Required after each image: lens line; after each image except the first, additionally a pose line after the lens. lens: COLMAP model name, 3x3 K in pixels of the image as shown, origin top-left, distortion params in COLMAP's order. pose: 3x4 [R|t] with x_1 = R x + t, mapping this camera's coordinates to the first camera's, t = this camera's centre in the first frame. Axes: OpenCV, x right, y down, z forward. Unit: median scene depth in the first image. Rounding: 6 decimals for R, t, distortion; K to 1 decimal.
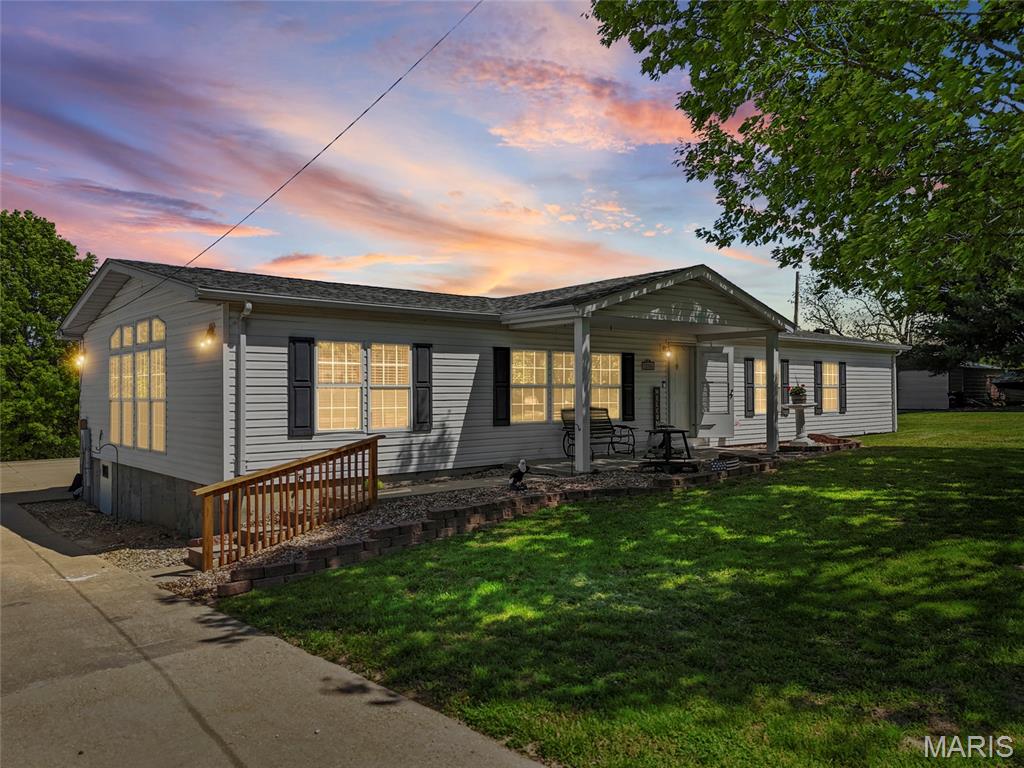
lens RADIAL K [[751.7, 0, 510.1], [0, 751.7, 384.7], [0, 0, 1]] dist [0.084491, -0.087565]
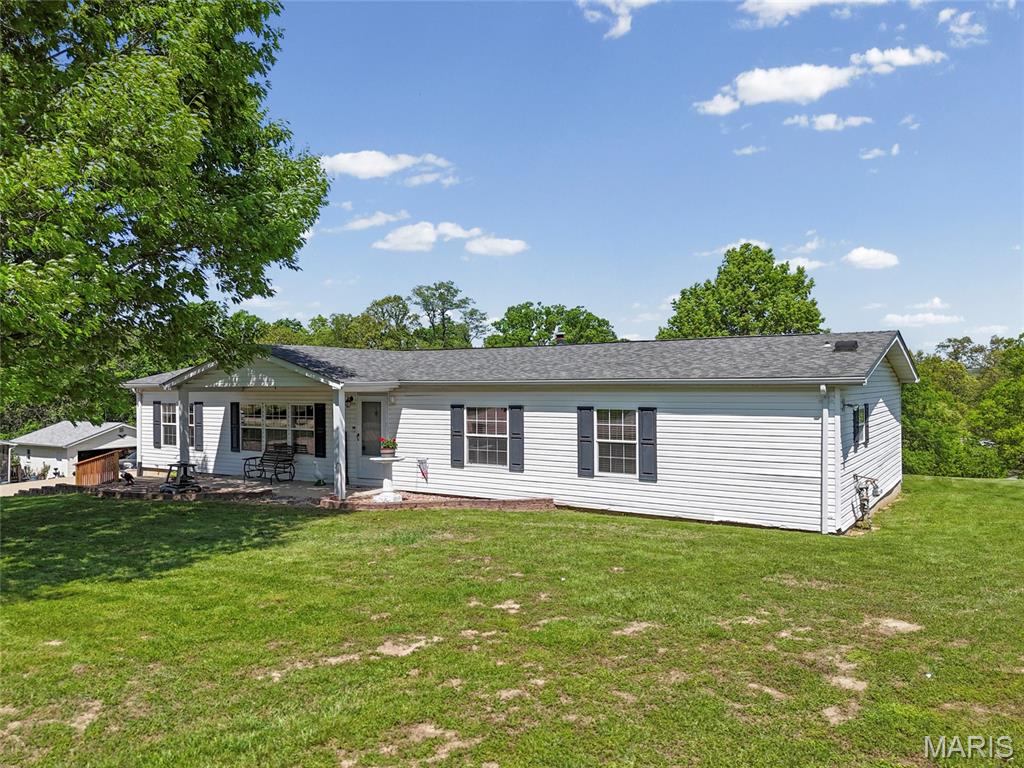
lens RADIAL K [[751.7, 0, 510.1], [0, 751.7, 384.7], [0, 0, 1]] dist [0.084491, -0.087565]
pose [[0.288617, 0.000162, -0.957445, 1.452099], [0.010097, 0.999944, 0.003213, -0.073977], [0.957391, -0.010595, 0.288599, 0.930397]]
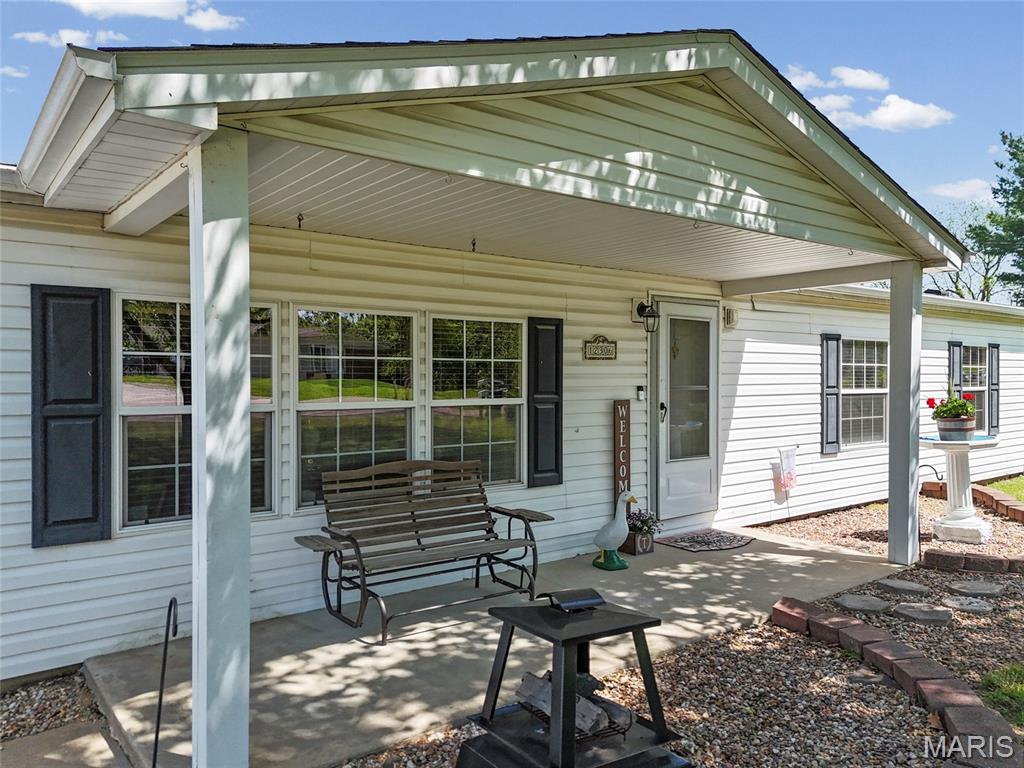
lens RADIAL K [[751.7, 0, 510.1], [0, 751.7, 384.7], [0, 0, 1]] dist [0.084491, -0.087565]
pose [[0.999038, 0.004423, -0.043634, 0.154055], [-0.003534, 0.999785, 0.020436, -0.014472], [0.043715, -0.020262, 0.998839, 0.588370]]
